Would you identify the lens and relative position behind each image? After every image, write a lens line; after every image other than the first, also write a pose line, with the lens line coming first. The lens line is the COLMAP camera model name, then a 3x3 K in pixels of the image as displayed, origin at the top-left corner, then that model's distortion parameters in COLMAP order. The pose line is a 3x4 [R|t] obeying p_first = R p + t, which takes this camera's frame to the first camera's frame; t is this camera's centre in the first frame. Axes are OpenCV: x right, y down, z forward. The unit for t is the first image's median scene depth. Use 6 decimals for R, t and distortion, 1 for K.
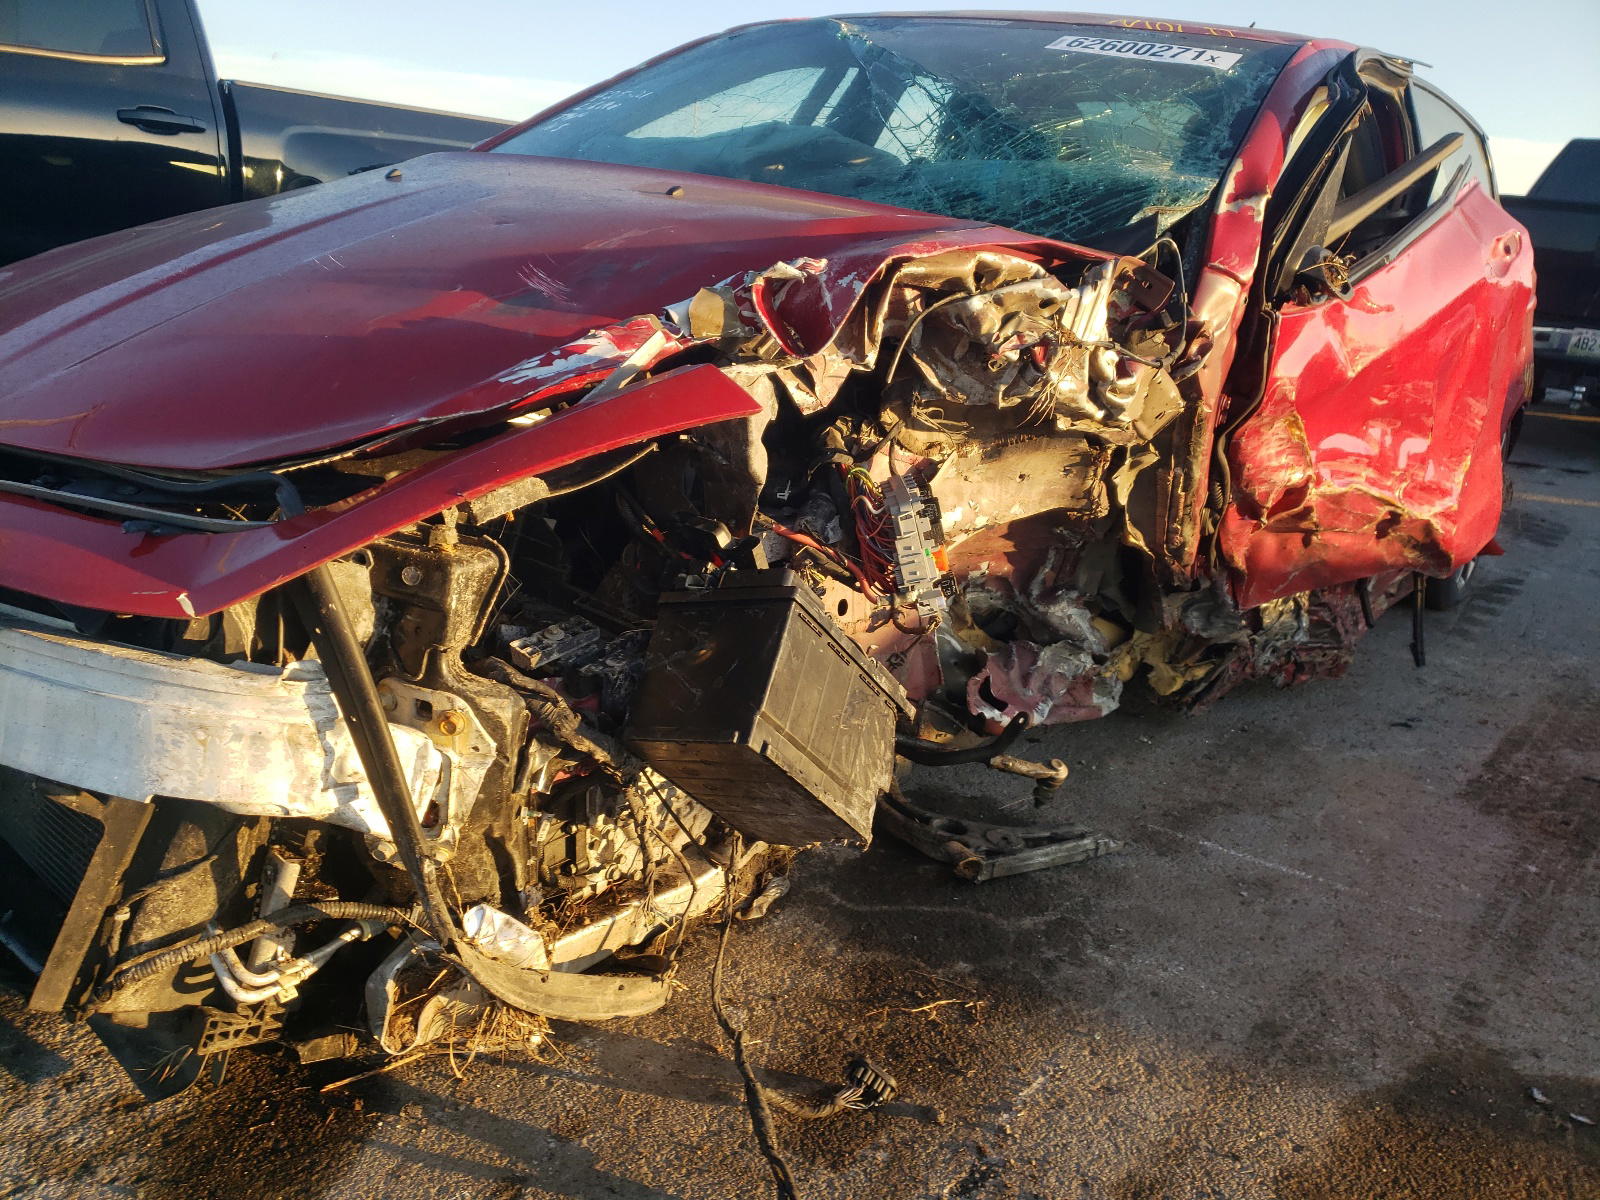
lens RADIAL K [[1385.6, 0, 779.4], [0, 1385.6, 598.5], [0, 0, 1]] dist [0.006901, 0.100012]
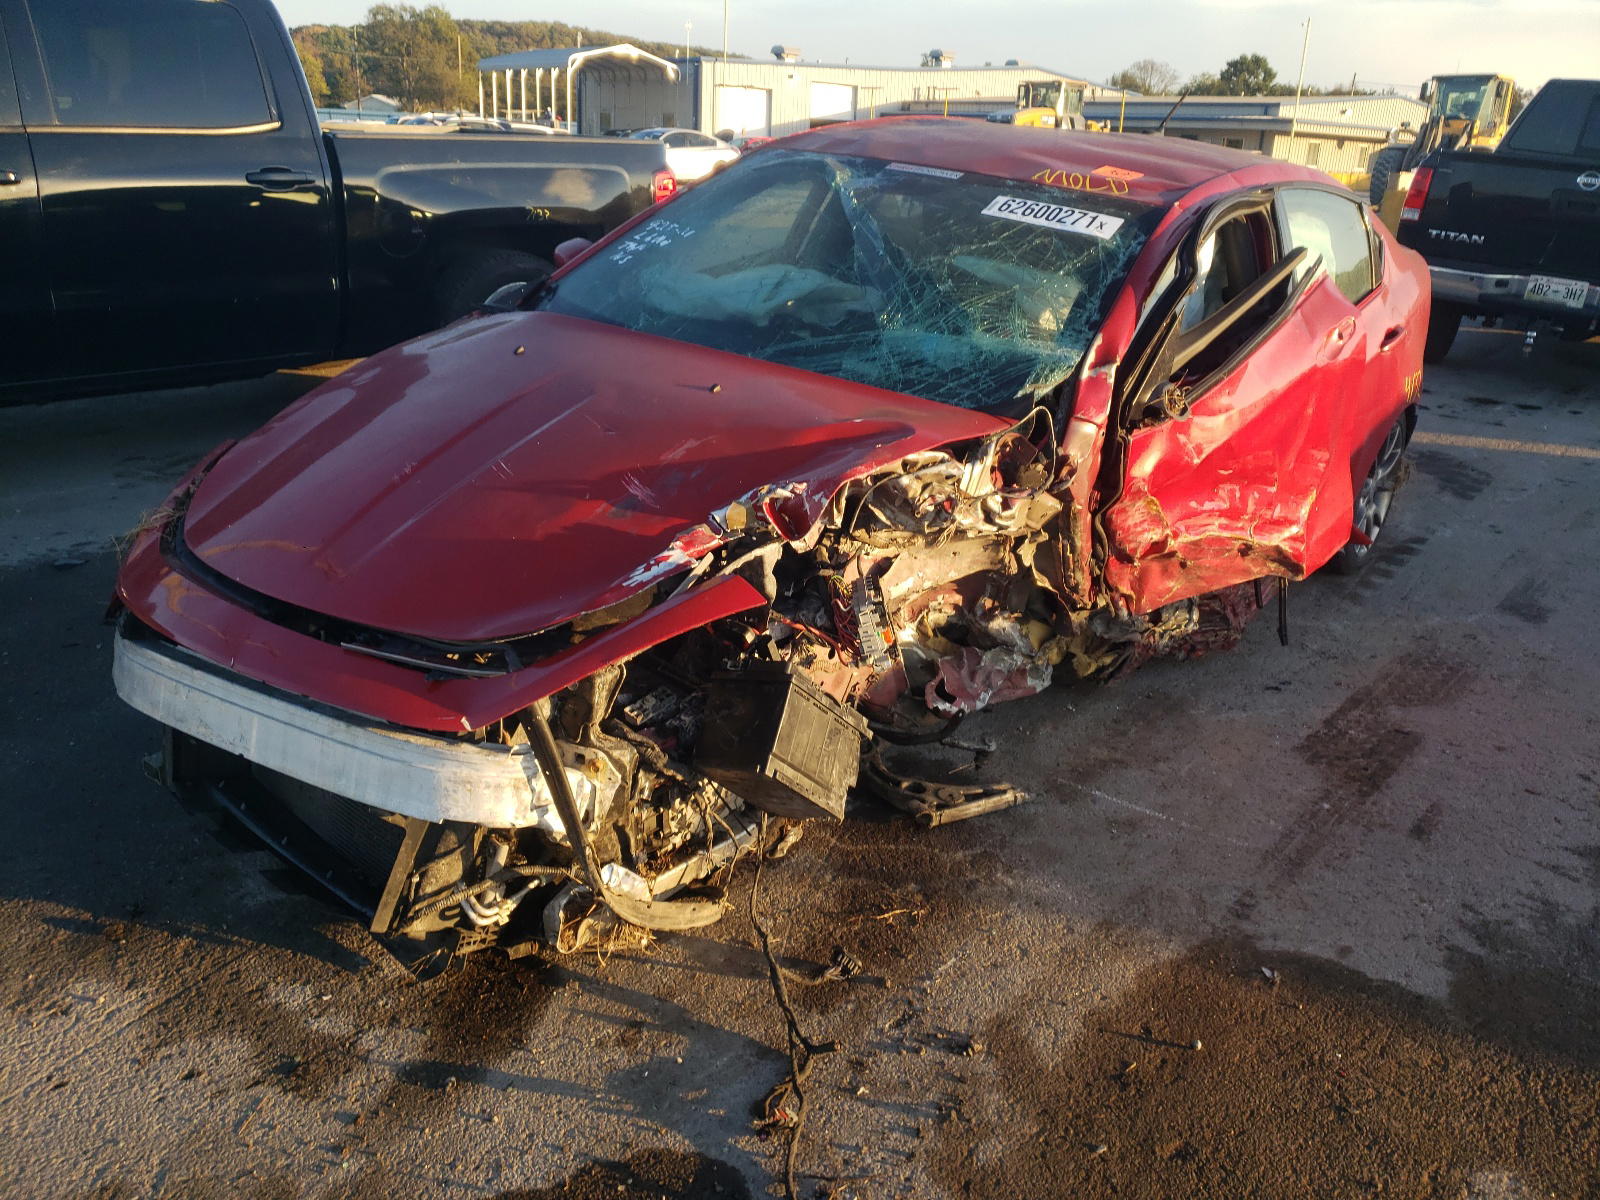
lens RADIAL K [[1211.3, 0, 800.0], [0, 1211.3, 600.0], [0, 0, 1]] dist [0.122829, -0.166737]
pose [[0.999720, -0.021074, -0.010804, 0.032427], [0.021560, 0.998660, 0.047048, -0.140050], [0.009798, -0.047268, 0.998834, -0.396525]]
